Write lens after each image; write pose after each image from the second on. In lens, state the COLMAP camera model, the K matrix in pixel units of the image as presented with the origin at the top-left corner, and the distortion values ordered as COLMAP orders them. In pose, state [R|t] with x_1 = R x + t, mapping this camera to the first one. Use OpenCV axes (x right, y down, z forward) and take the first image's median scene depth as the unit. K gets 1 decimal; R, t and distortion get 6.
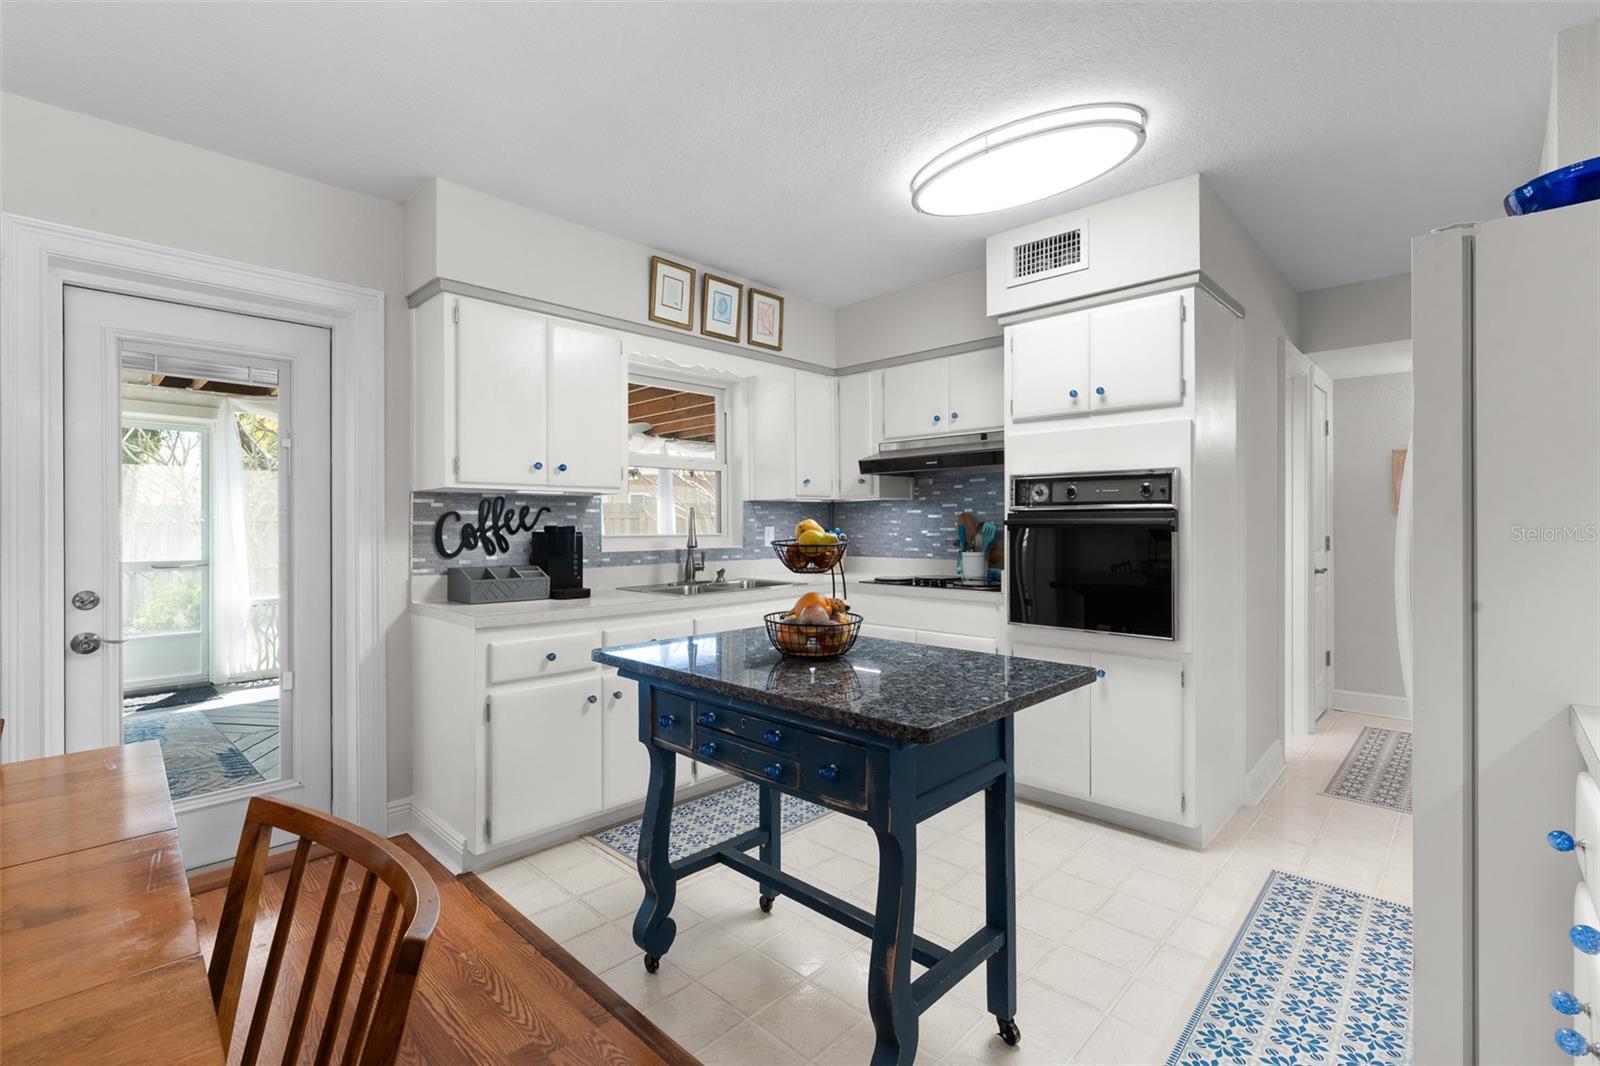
lens RADIAL K [[712.5, 0, 796.9], [0, 712.5, 520.1], [0, 0, 1]] dist [-0.004752, -0.000211]
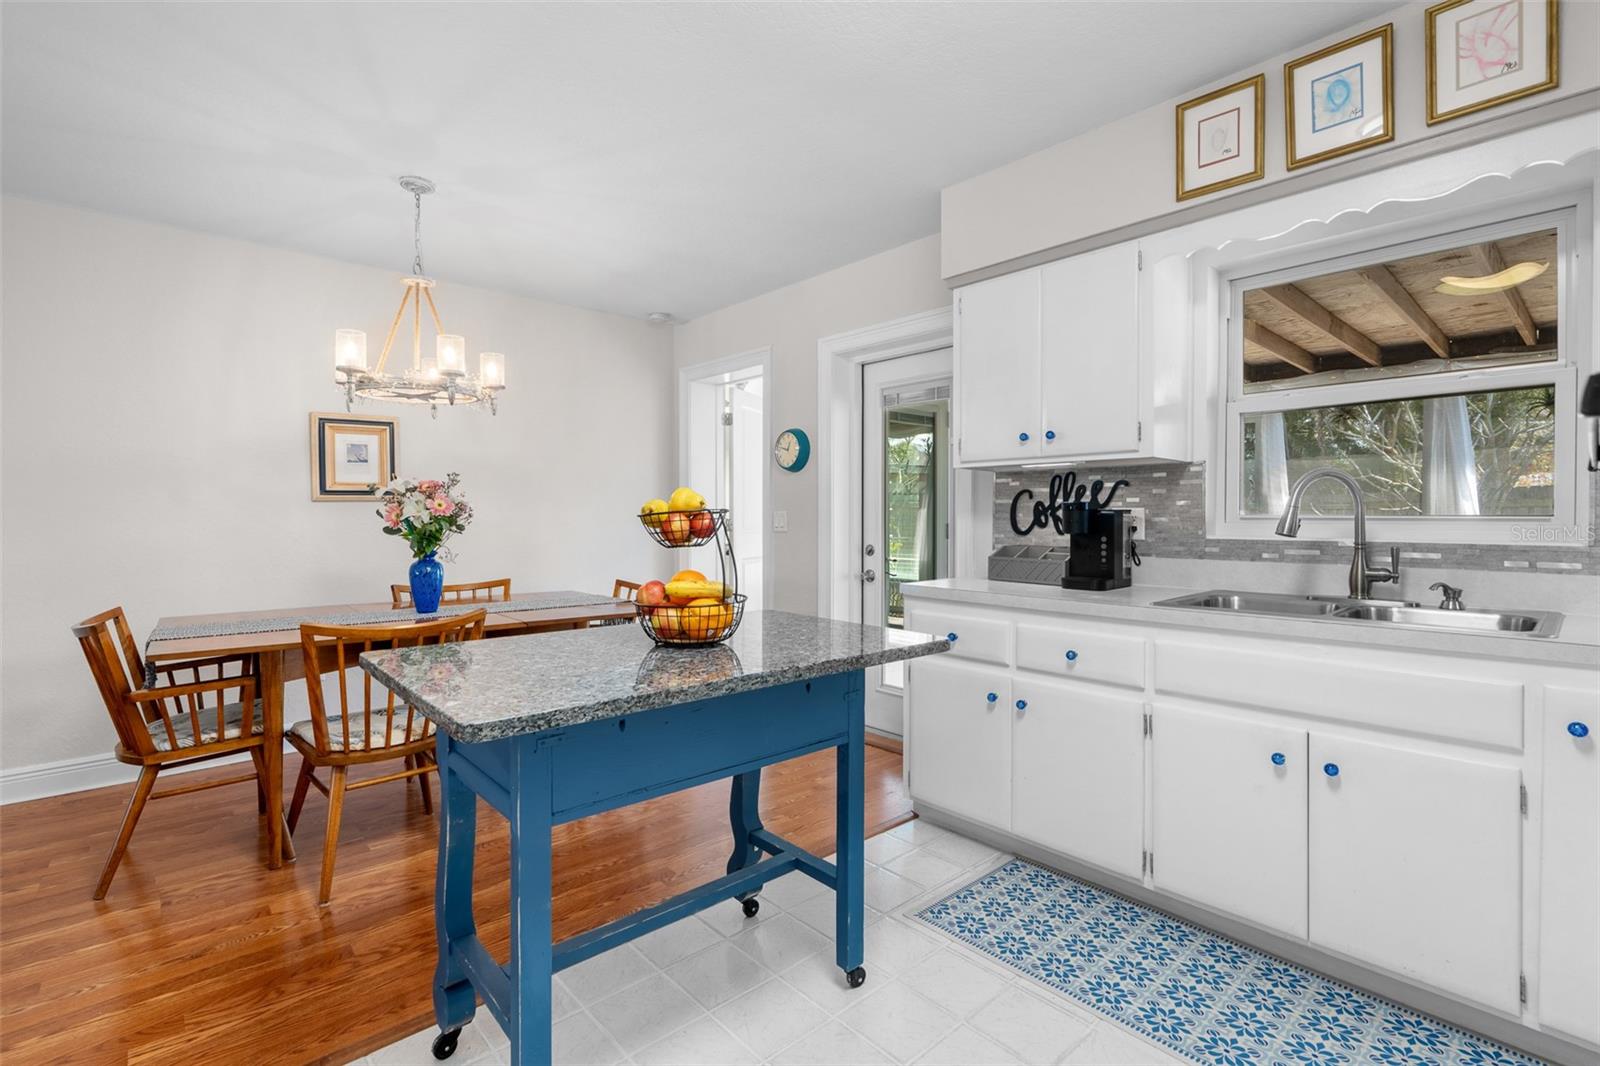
lens RADIAL K [[712.5, 0, 796.9], [0, 712.5, 520.1], [0, 0, 1]] dist [-0.004752, -0.000211]
pose [[-0.057235, 0.007254, -0.998334, 0.536170], [0.001385, 0.999973, 0.007186, 0.023160], [0.998360, -0.000971, -0.057243, 0.714947]]
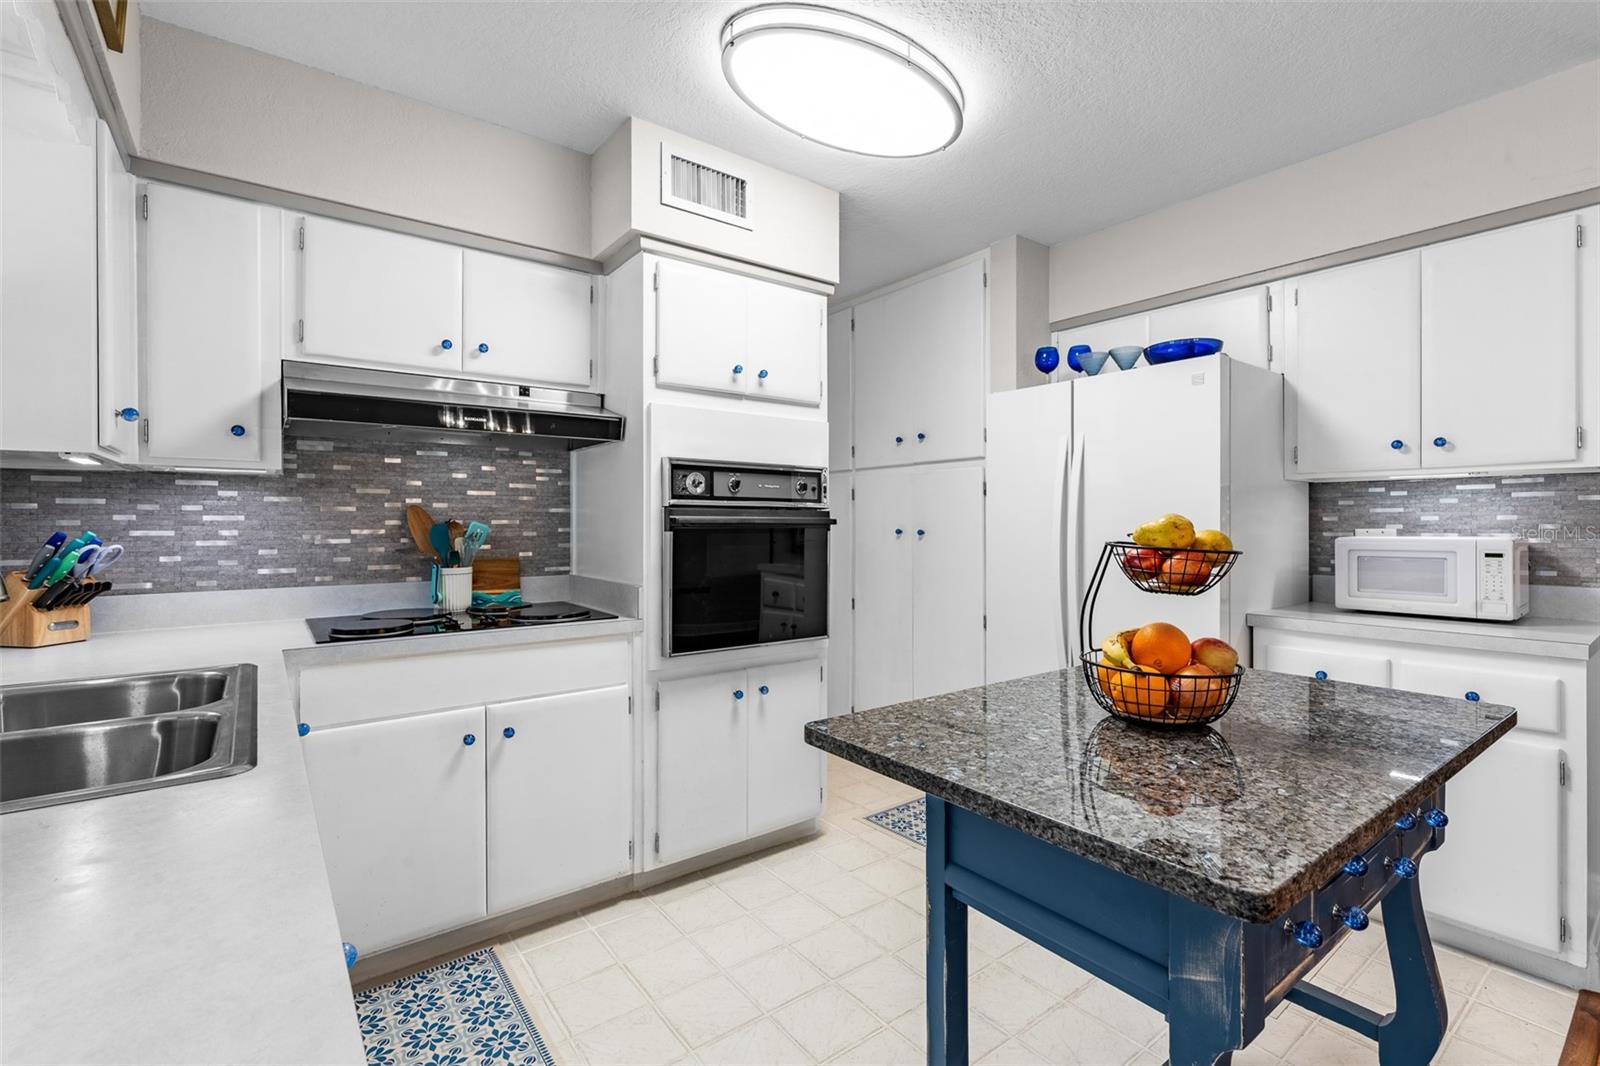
lens RADIAL K [[712.5, 0, 796.9], [0, 712.5, 520.1], [0, 0, 1]] dist [-0.004752, -0.000211]
pose [[0.158124, 0.005760, 0.987403, -0.417062], [-0.005203, 0.999974, -0.005000, 0.005992], [-0.987406, -0.004346, 0.158150, 0.754280]]
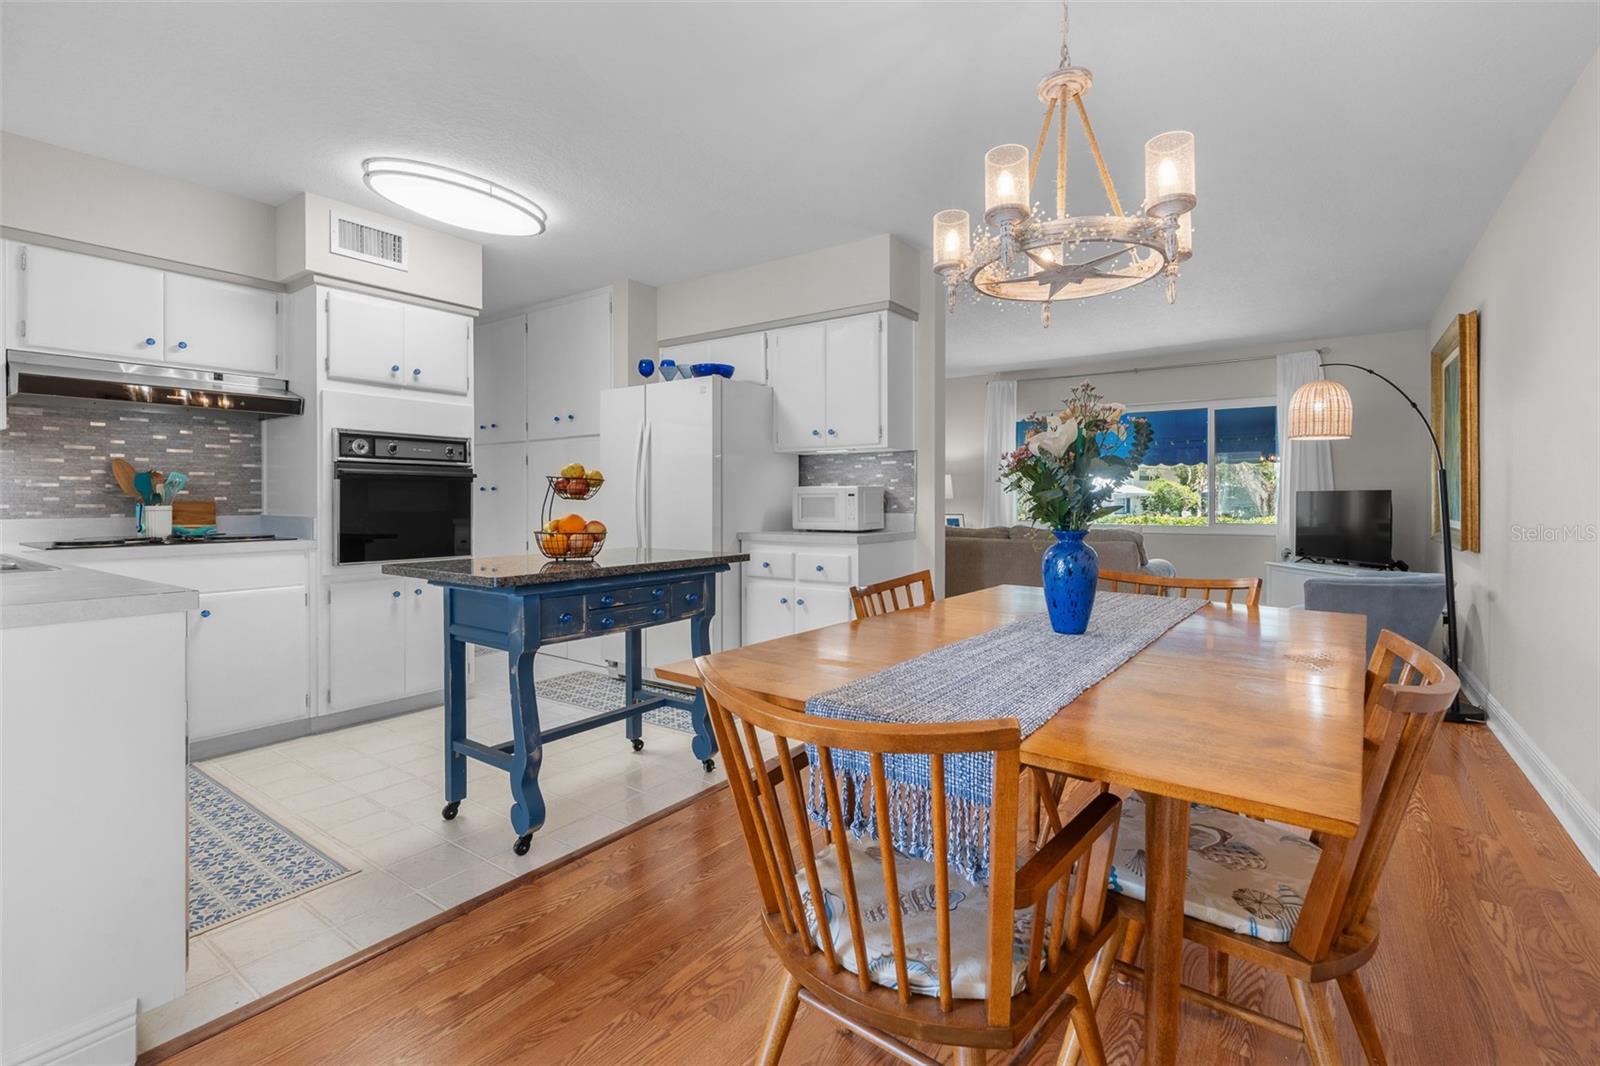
lens RADIAL K [[727.9, 0, 798.4], [0, 727.9, 500.6], [0, 0, 1]] dist [0.003173, -0.000133]
pose [[-0.138958, -0.000159, 0.990298, -0.901285], [-0.004844, 0.999988, -0.000519, 0.044993], [-0.990286, -0.004869, -0.138957, 0.461413]]
